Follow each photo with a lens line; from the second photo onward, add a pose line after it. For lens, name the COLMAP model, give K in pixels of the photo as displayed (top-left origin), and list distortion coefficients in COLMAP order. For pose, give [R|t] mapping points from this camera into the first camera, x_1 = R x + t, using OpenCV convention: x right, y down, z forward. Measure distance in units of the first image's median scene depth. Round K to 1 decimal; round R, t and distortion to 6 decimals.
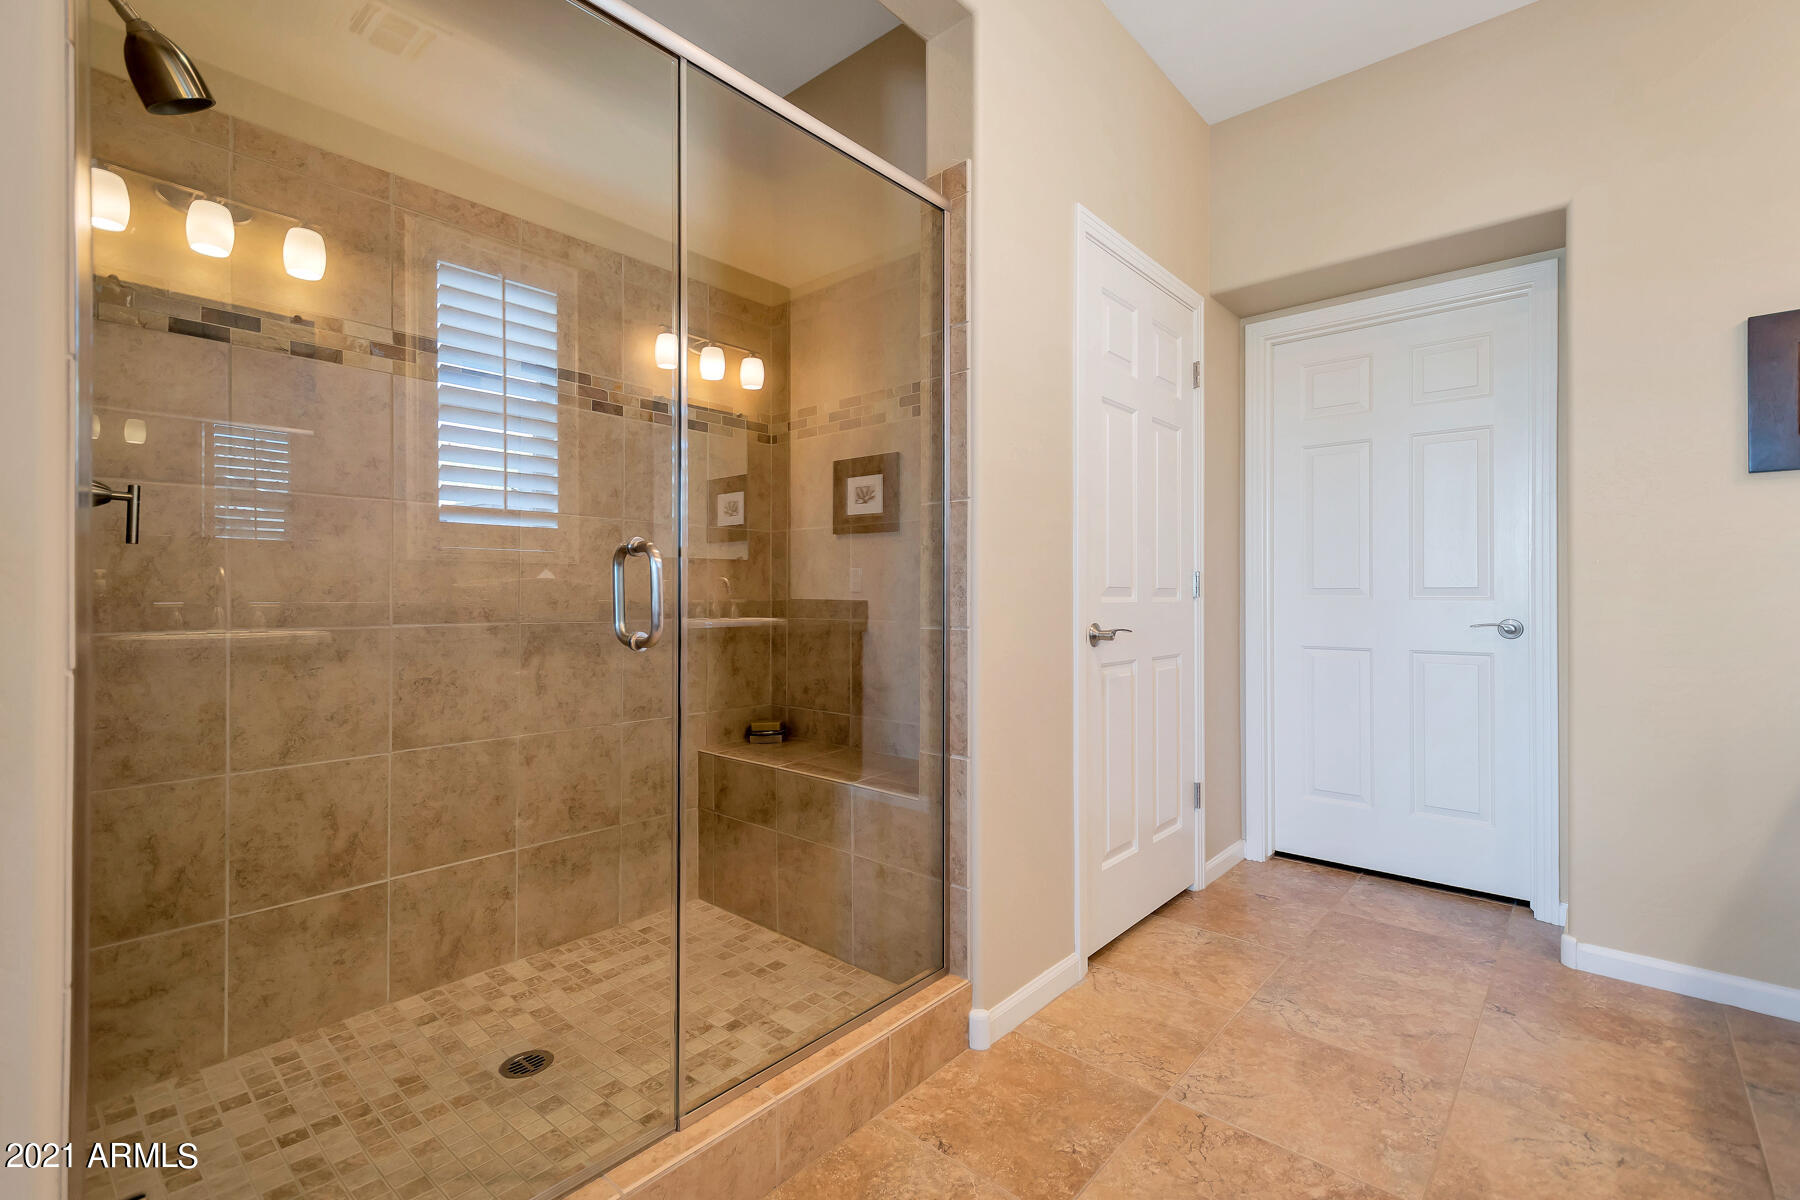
lens RADIAL K [[785.0, 0, 900.0], [0, 785.0, 600.0], [0, 0, 1]] dist [0.012268, -0.004397]
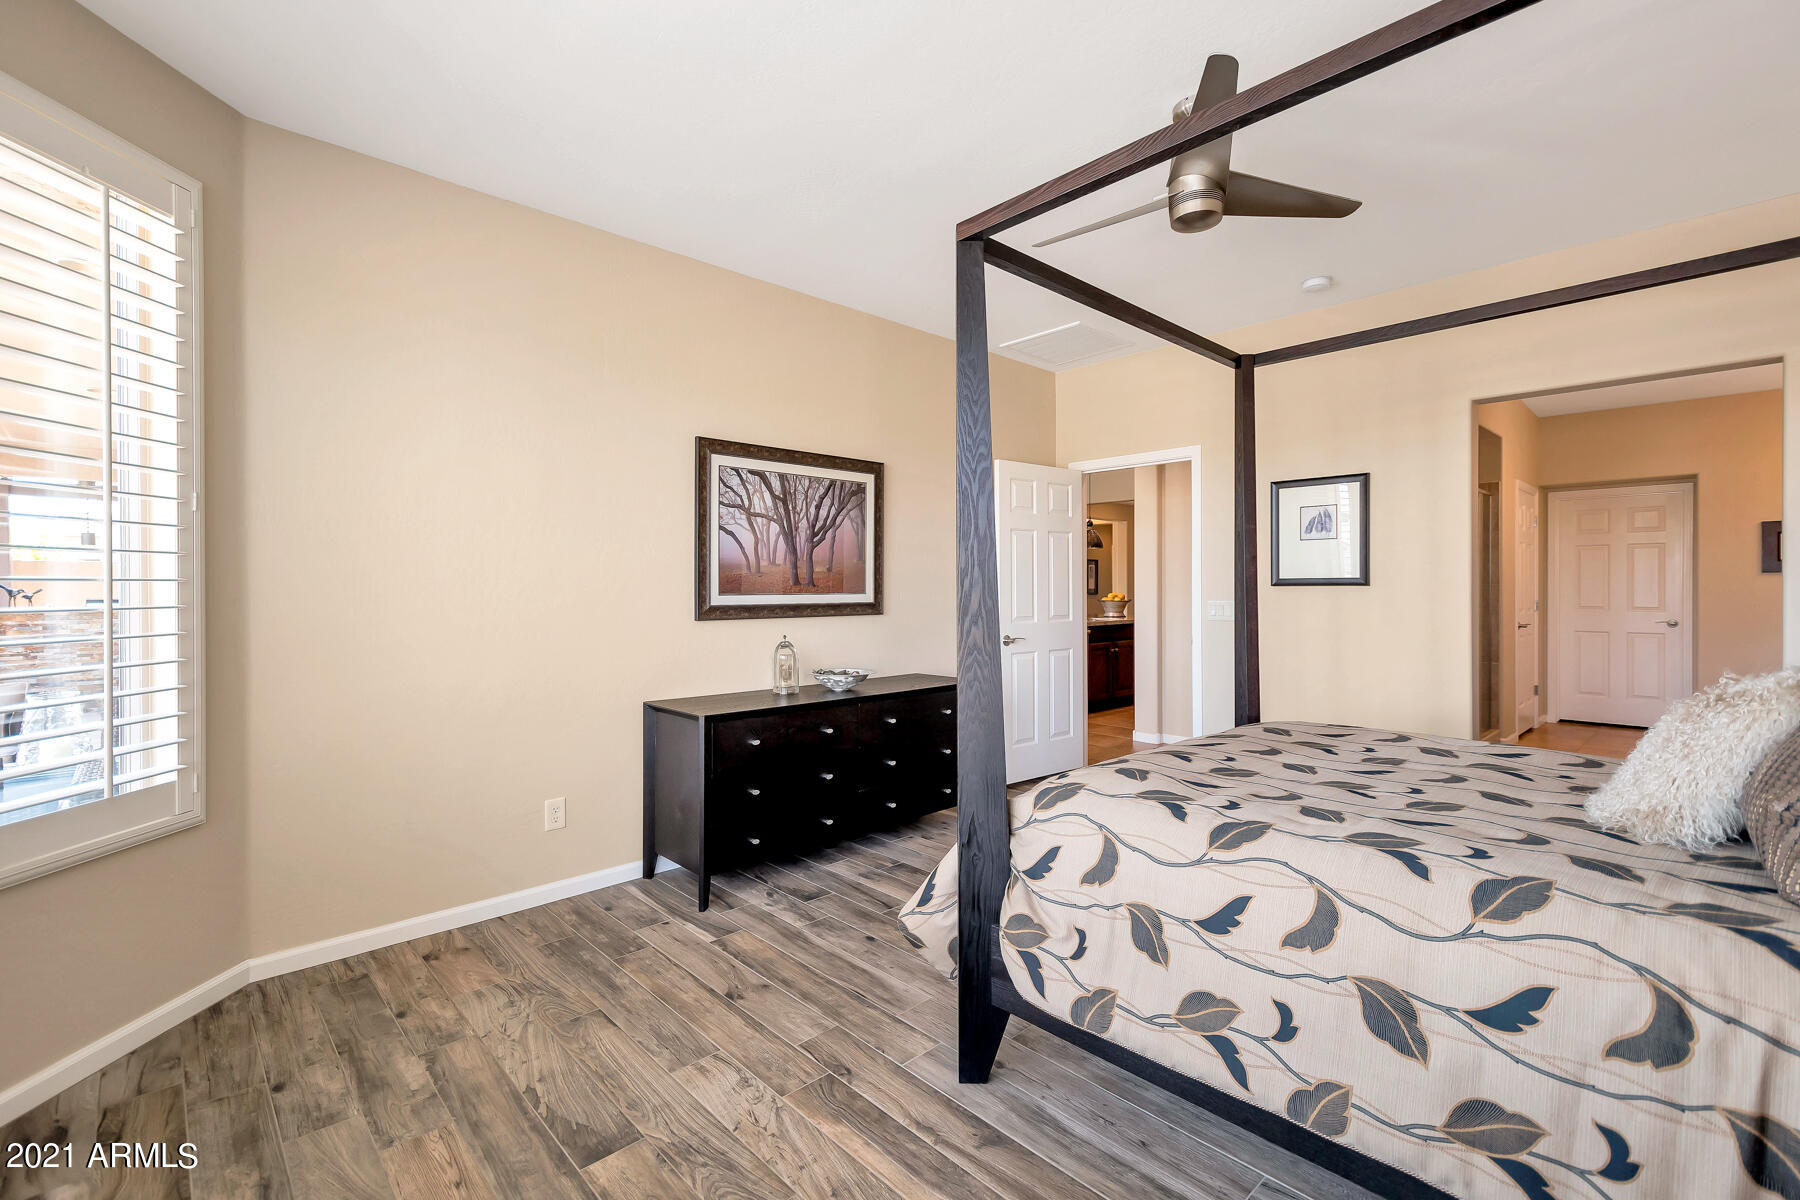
lens RADIAL K [[796.2, 0, 900.5], [0, 796.2, 594.2], [0, 0, 1]] dist [0.018655, -0.005970]
pose [[0.996444, -0.002795, -0.084206, -1.423034], [0.003346, 0.999974, 0.006410, -0.079843], [0.084186, -0.006669, 0.996428, -1.715526]]
